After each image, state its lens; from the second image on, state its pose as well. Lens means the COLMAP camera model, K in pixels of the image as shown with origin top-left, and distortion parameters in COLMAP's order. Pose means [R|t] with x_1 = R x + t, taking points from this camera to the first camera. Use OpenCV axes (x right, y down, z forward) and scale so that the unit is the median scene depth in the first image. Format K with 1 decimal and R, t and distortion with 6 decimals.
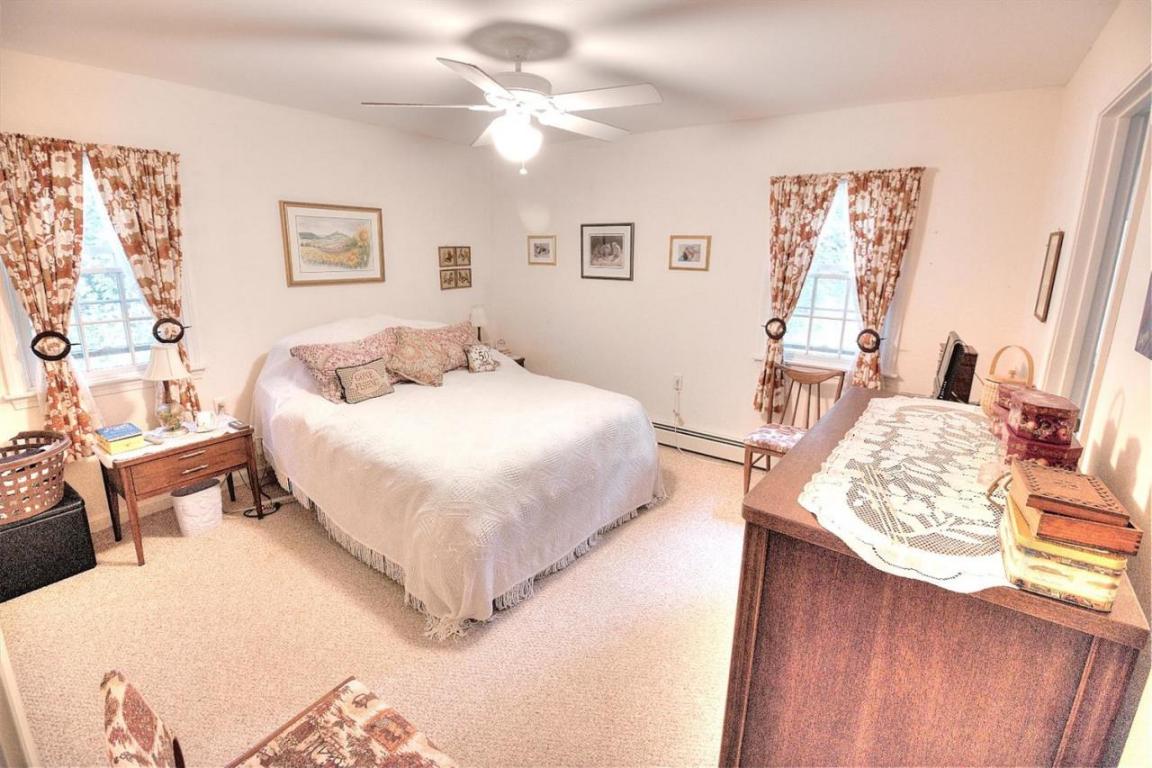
lens RADIAL K [[532.7, 0, 574.1], [0, 532.7, 378.6], [0, 0, 1]] dist [-0.005933, -0.007334]
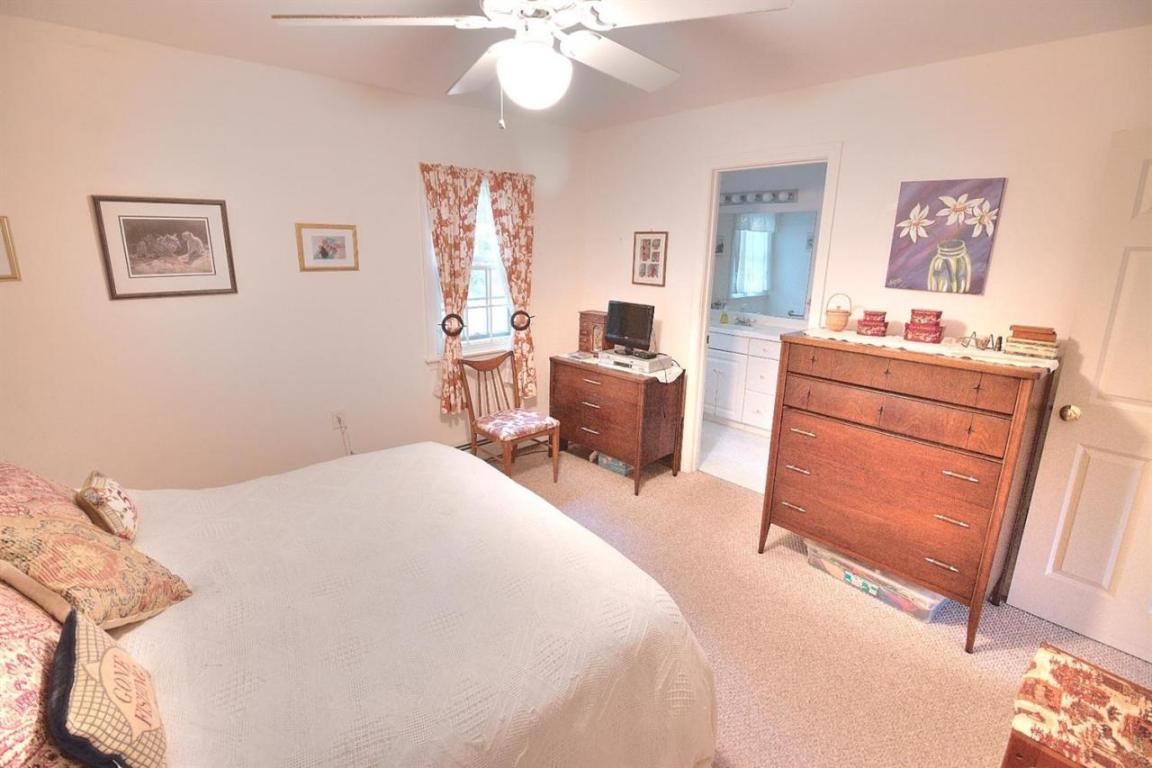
lens RADIAL K [[532.7, 0, 571.8], [0, 532.7, 380.7], [0, 0, 1]] dist [-0.005933, -0.007334]
pose [[0.199801, -0.249571, 0.947520, -0.558618], [0.230882, 0.951781, 0.202008, -0.153747], [-0.952246, 0.178403, 0.247789, 0.616668]]
